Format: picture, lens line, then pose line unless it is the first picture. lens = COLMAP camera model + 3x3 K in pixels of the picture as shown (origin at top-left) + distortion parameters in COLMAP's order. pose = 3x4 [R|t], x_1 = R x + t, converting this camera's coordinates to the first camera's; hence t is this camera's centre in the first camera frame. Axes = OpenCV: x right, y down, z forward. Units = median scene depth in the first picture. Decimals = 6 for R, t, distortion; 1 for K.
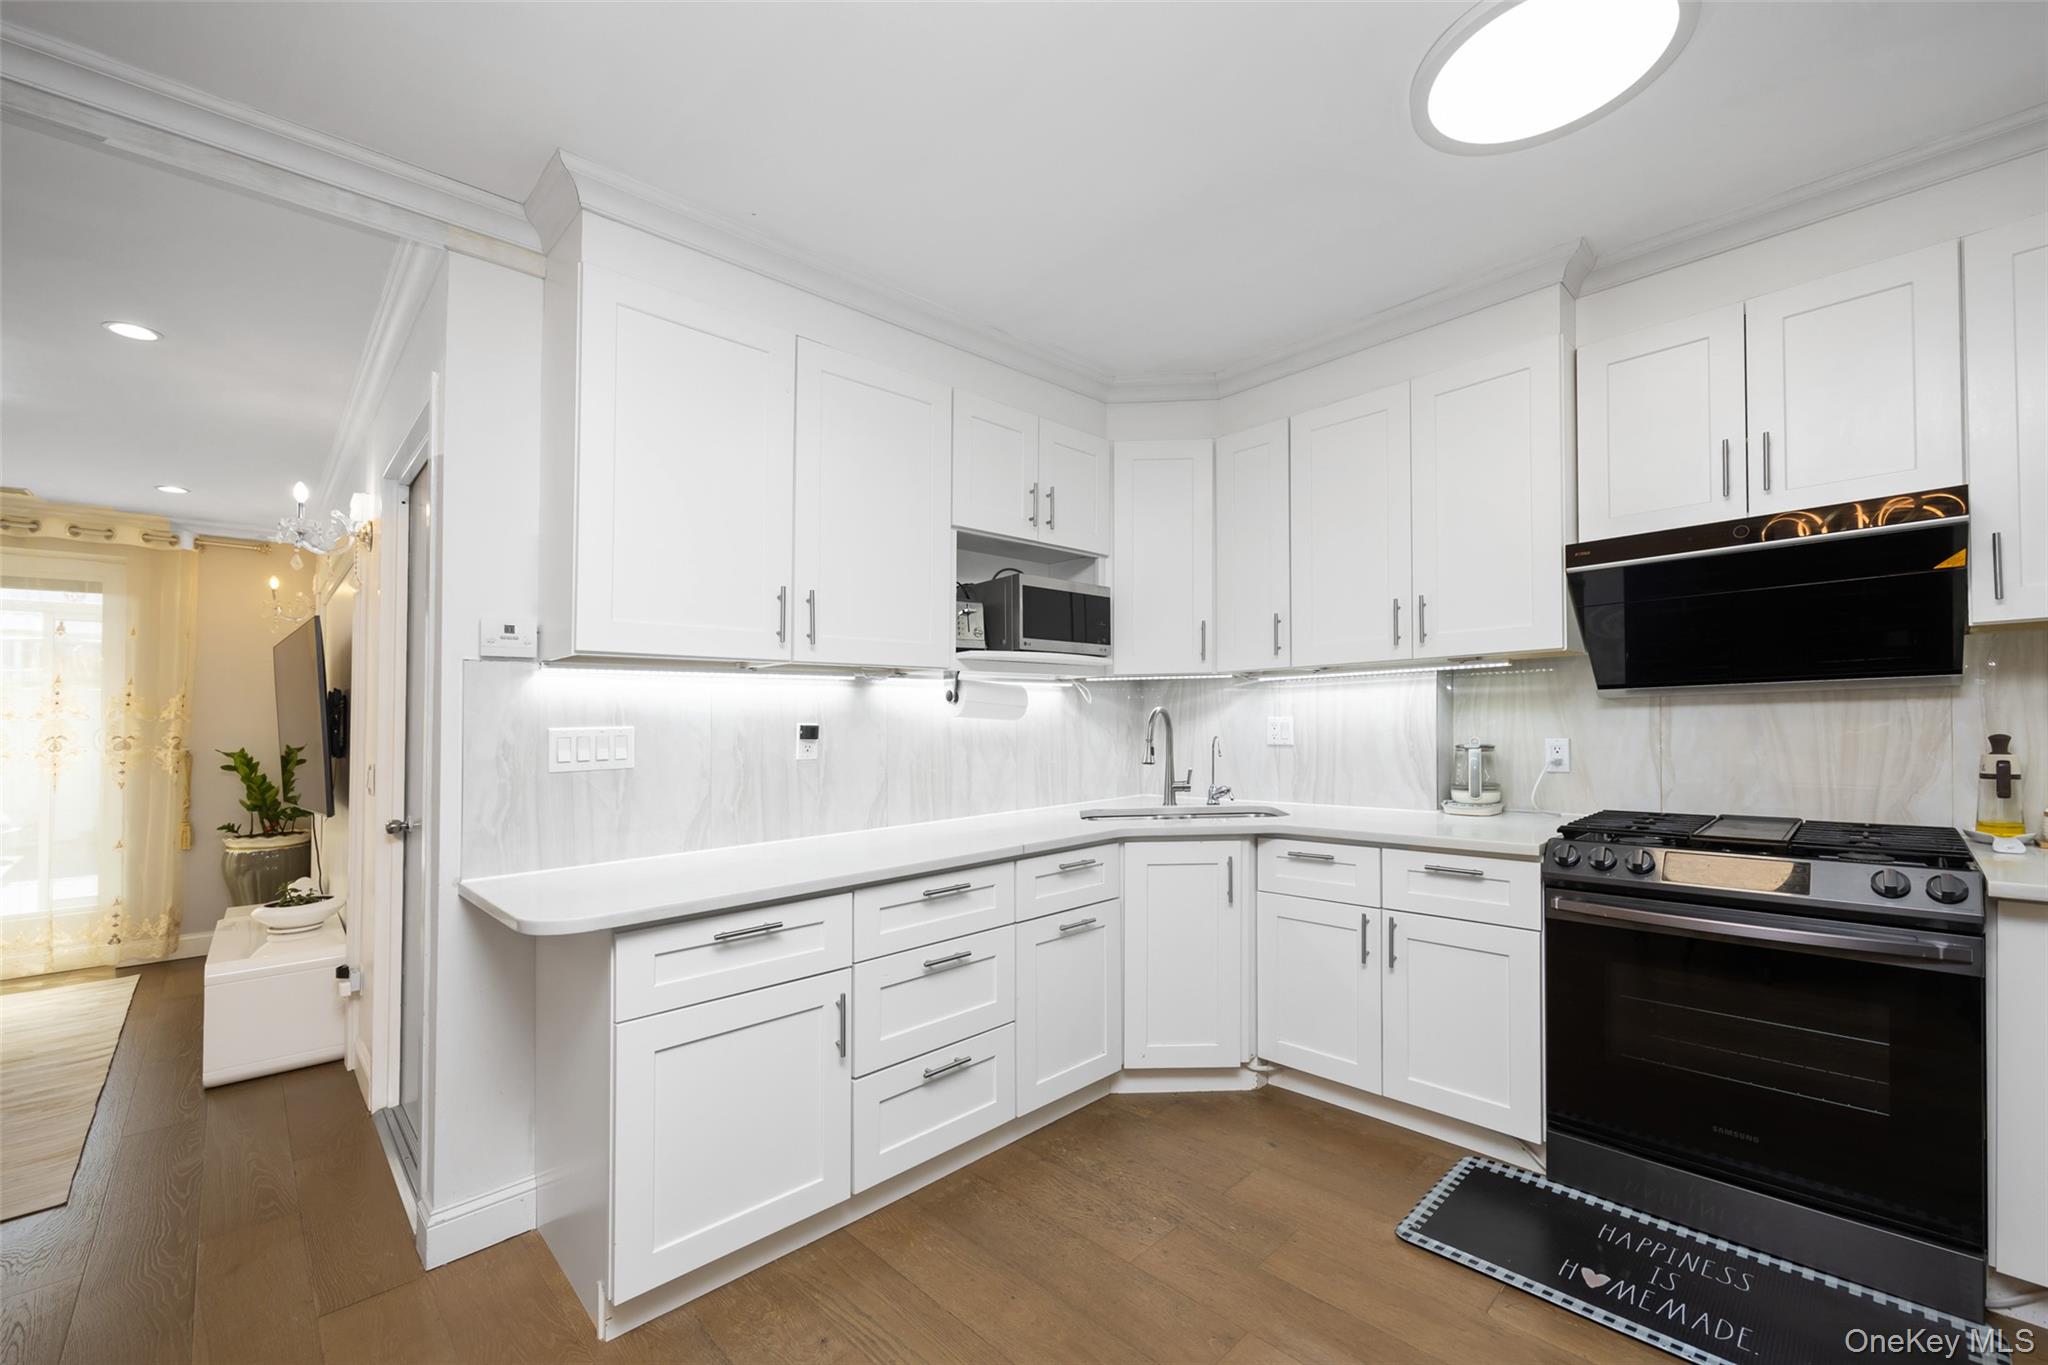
lens RADIAL K [[840.8, 0, 1065.6], [0, 840.8, 675.7], [0, 0, 1]] dist [0.000510, -0.000993]
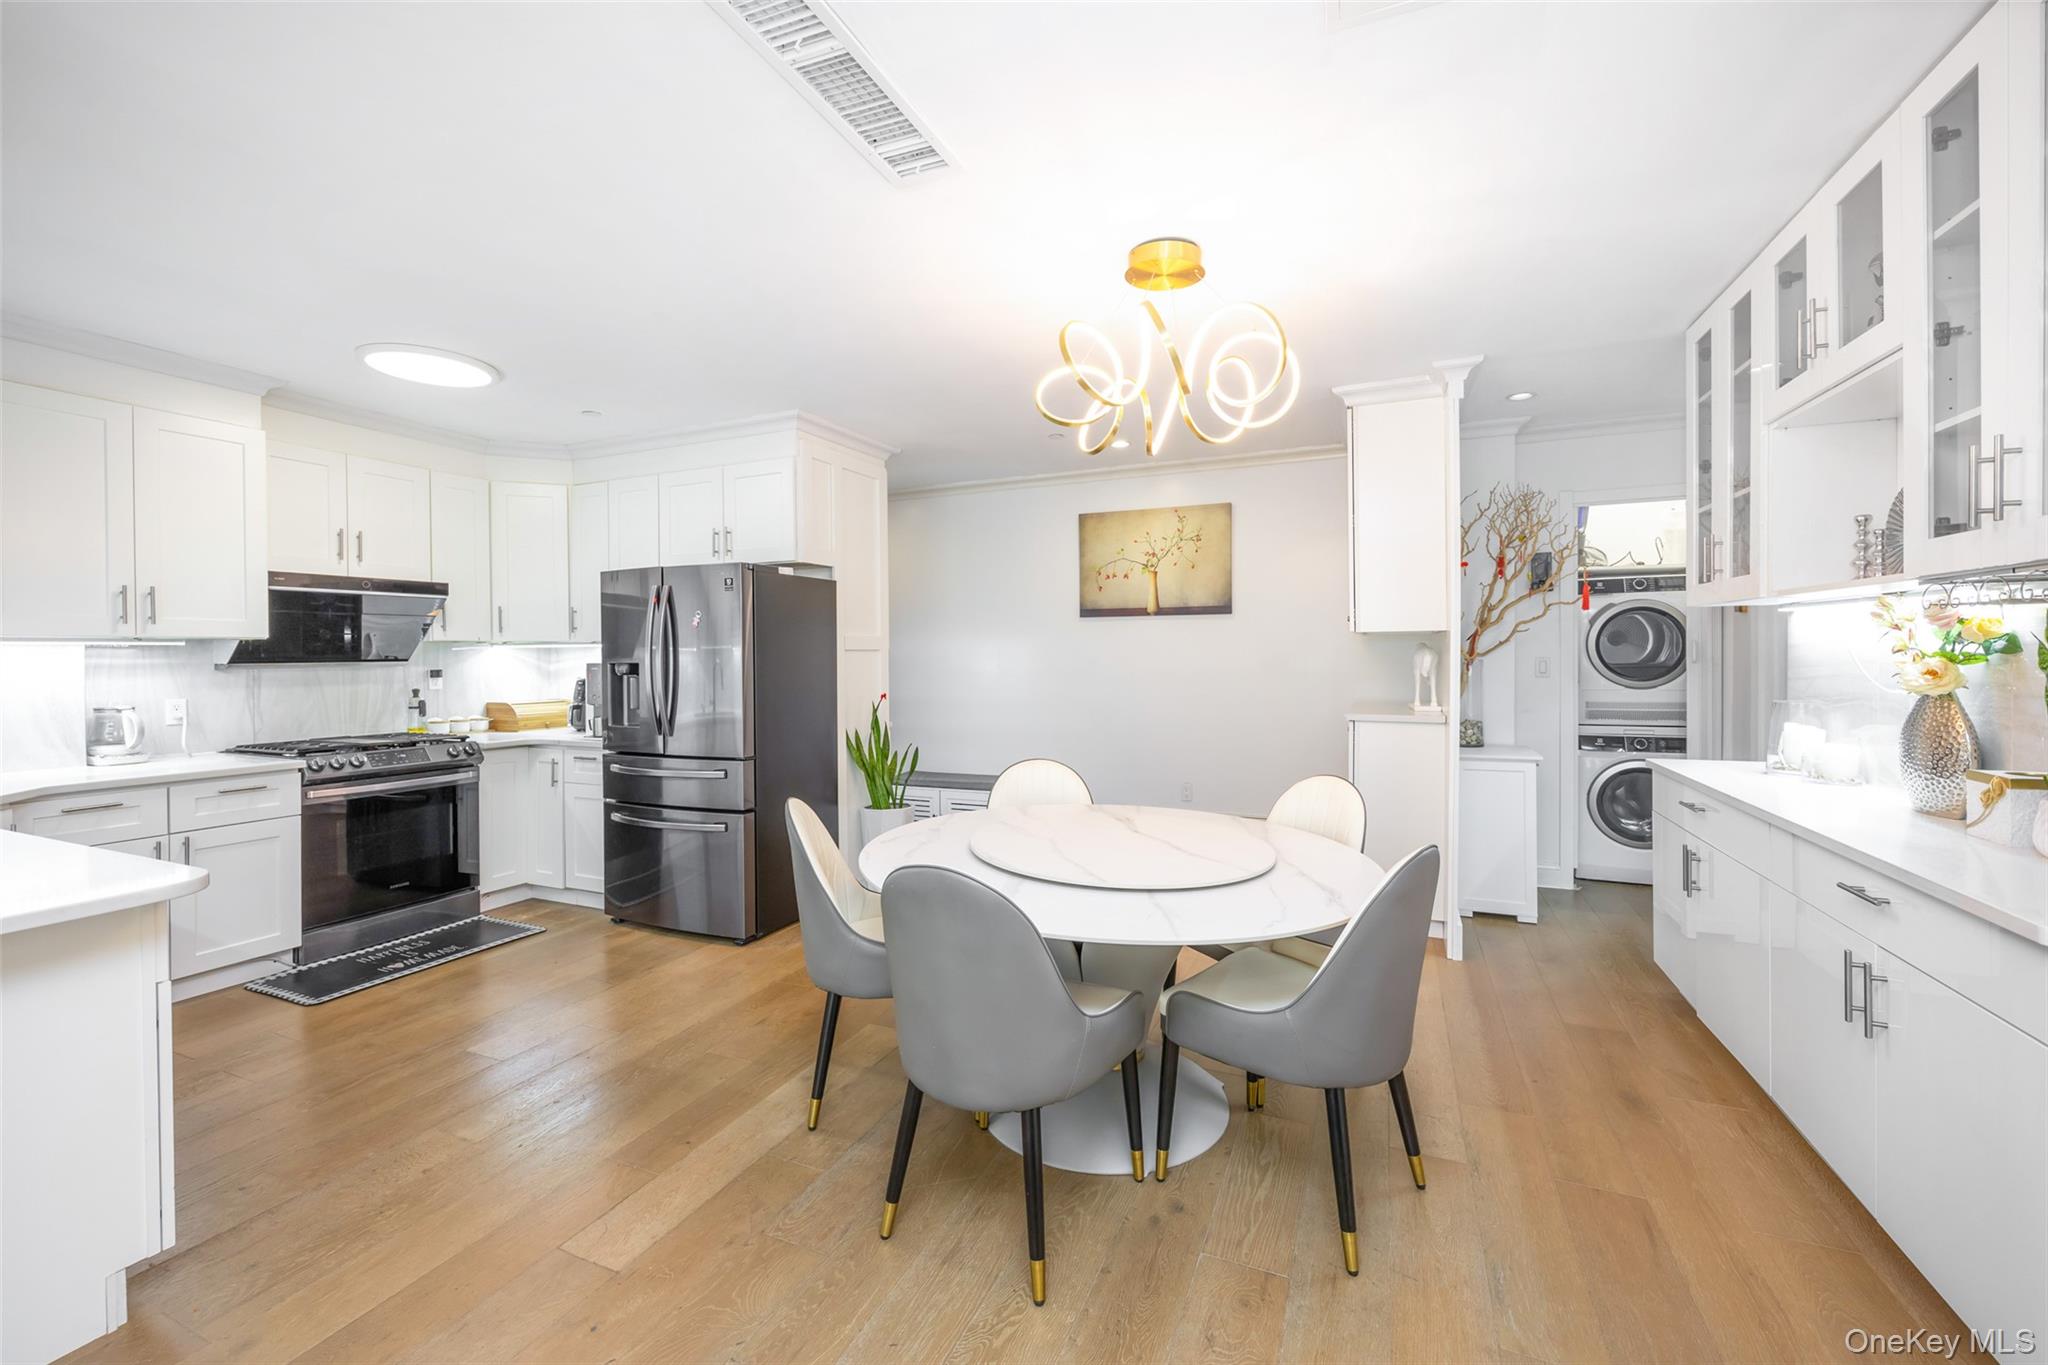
lens RADIAL K [[840.8, 0, 1029.4], [0, 840.8, 673.0], [0, 0, 1]] dist [0.000510, -0.000993]
pose [[-0.386515, 0.009535, 0.922234, -1.098368], [-0.035603, 0.999047, -0.025250, 0.017400], [-0.921596, -0.042594, -0.385807, 0.262742]]
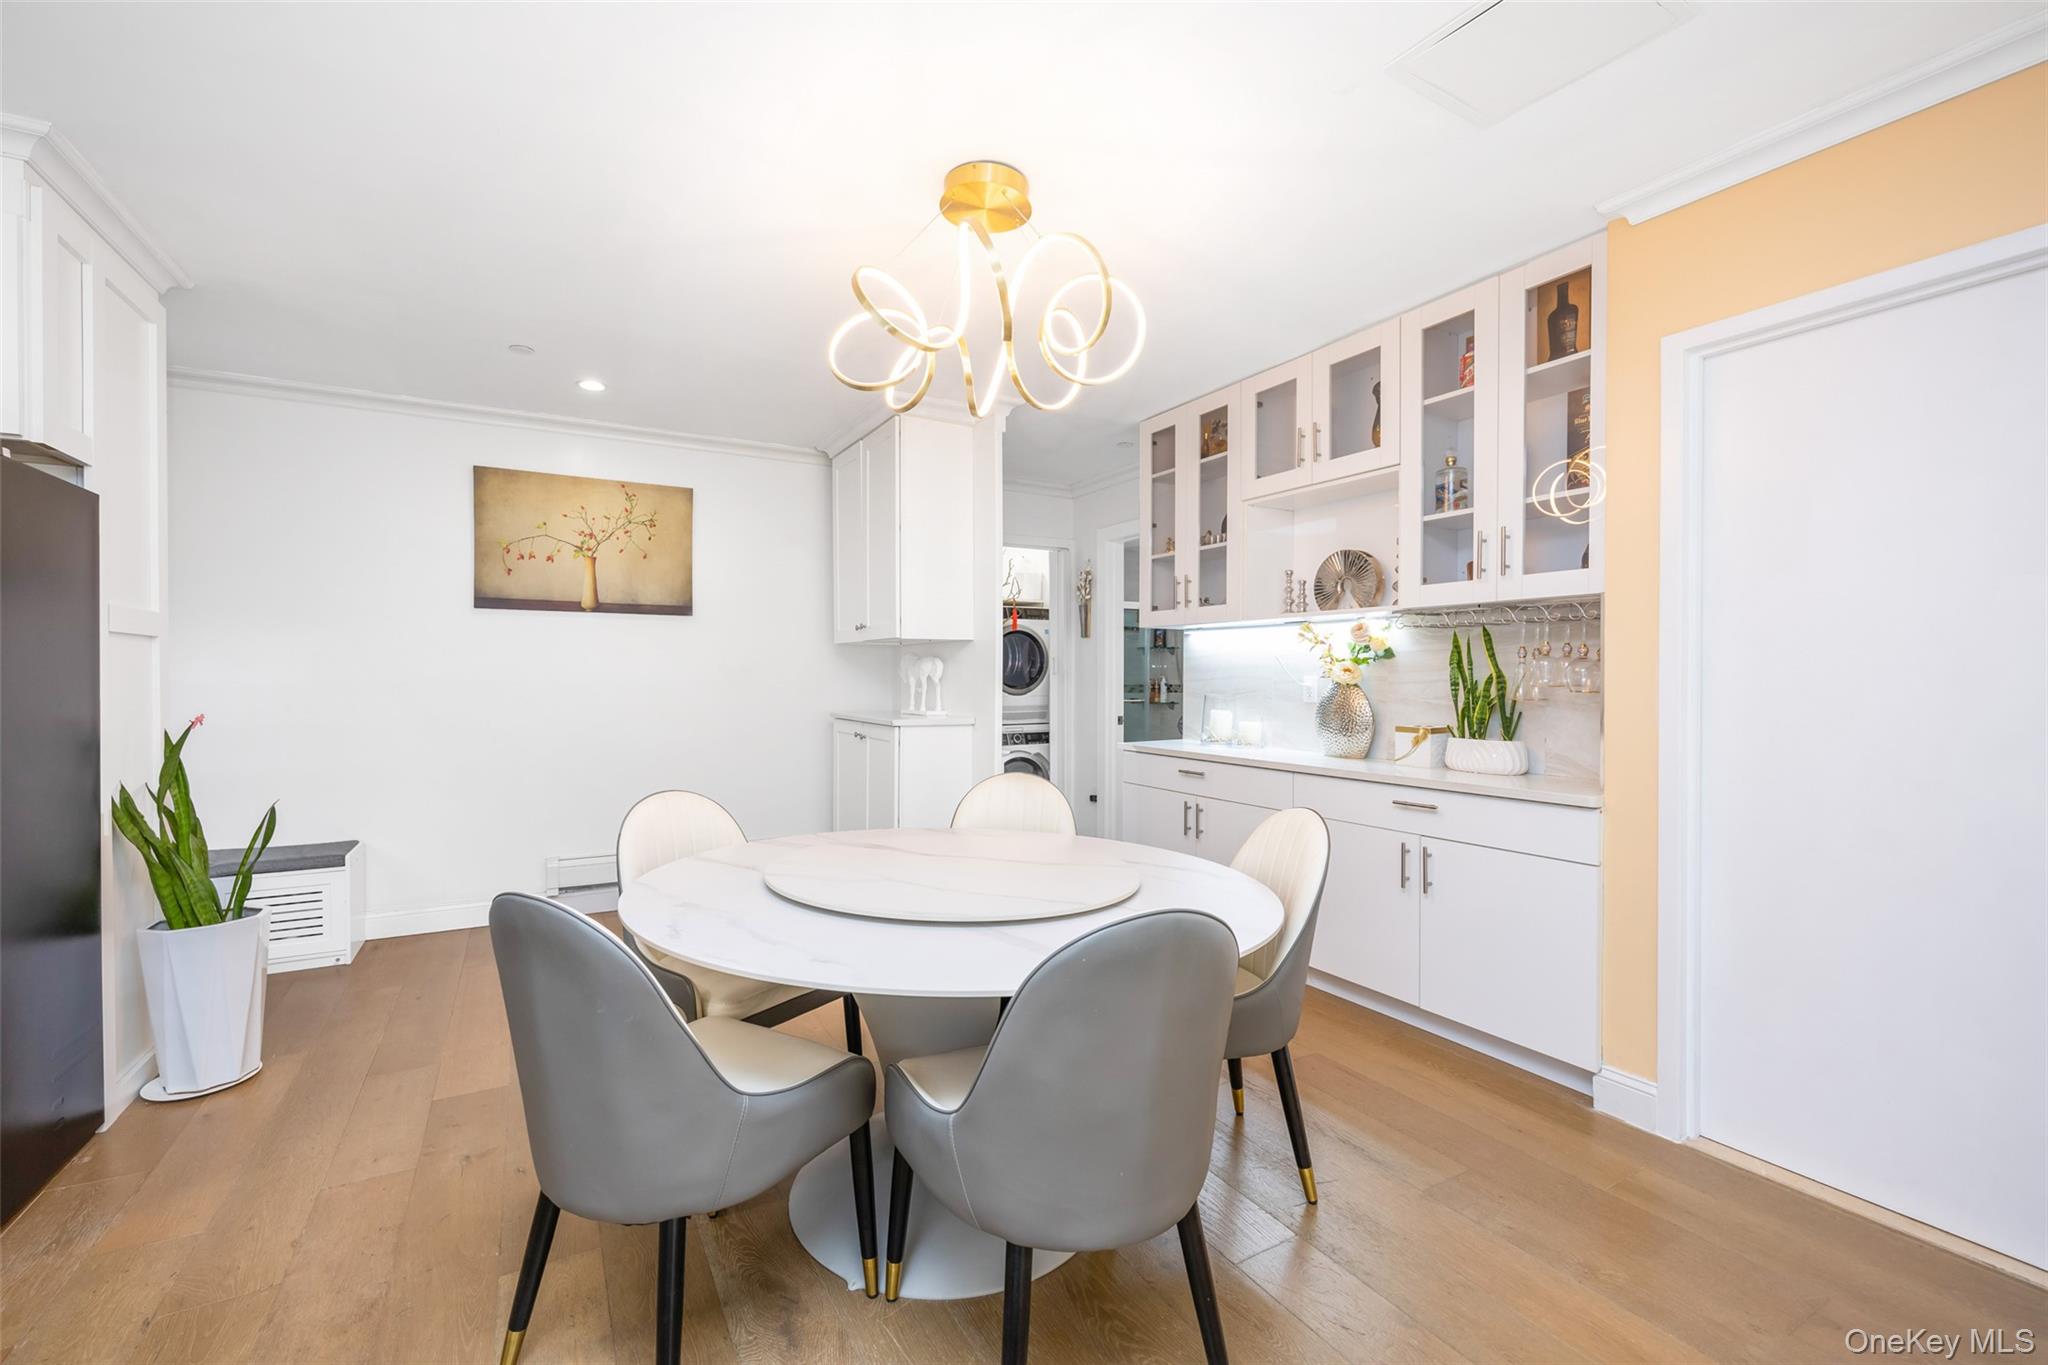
lens RADIAL K [[840.8, 0, 1013.0], [0, 840.8, 688.7], [0, 0, 1]] dist [0.000510, -0.000993]
pose [[-0.964977, 0.023265, 0.261300, -0.582799], [0.010511, 0.998689, -0.050103, 0.051317], [-0.262123, -0.045601, -0.963956, 0.529891]]
